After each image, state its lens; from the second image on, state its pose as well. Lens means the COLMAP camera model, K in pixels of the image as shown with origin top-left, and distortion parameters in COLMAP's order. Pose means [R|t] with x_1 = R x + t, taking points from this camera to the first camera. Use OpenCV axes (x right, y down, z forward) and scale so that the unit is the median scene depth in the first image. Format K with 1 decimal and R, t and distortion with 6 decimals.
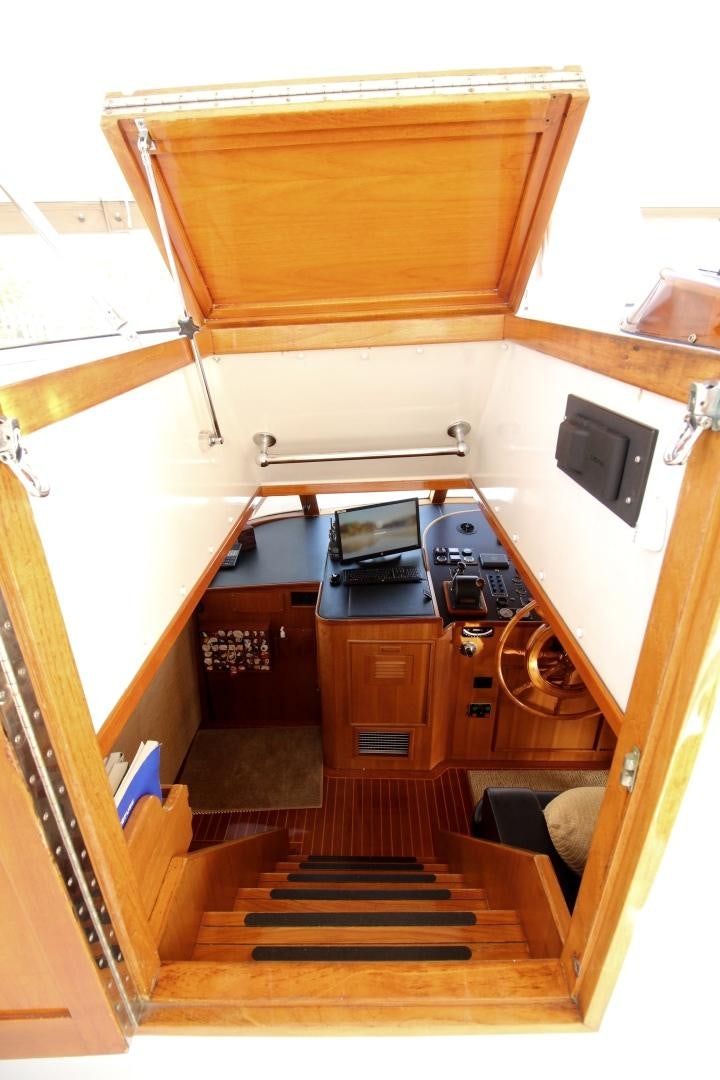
lens RADIAL K [[508.6, 0, 364.5], [0, 508.6, 551.7], [0, 0, 1]] dist [0.000446, -0.011685]
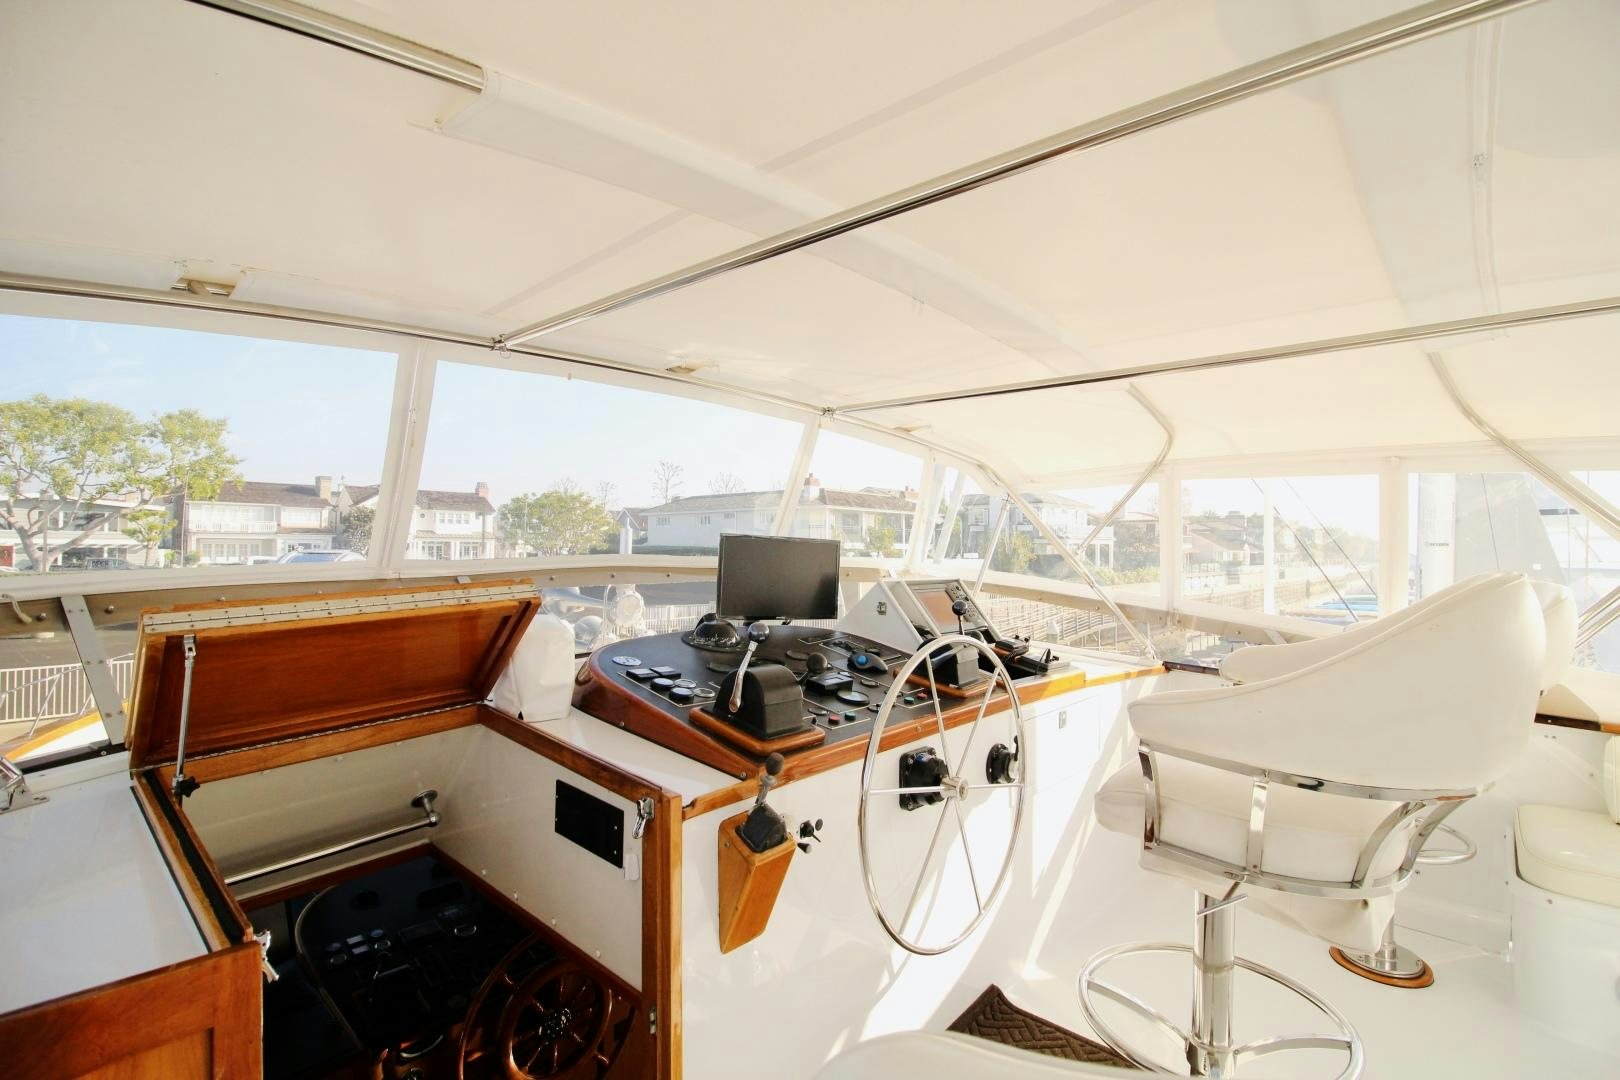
lens RADIAL K [[762.9, 0, 831.2], [0, 762.9, 545.5], [0, 0, 1]] dist [0.000446, -0.011685]
pose [[0.667007, 0.013229, 0.744934, -0.190372], [0.288372, 0.917329, -0.274497, -0.028910], [-0.686981, 0.397909, 0.608050, -0.303347]]
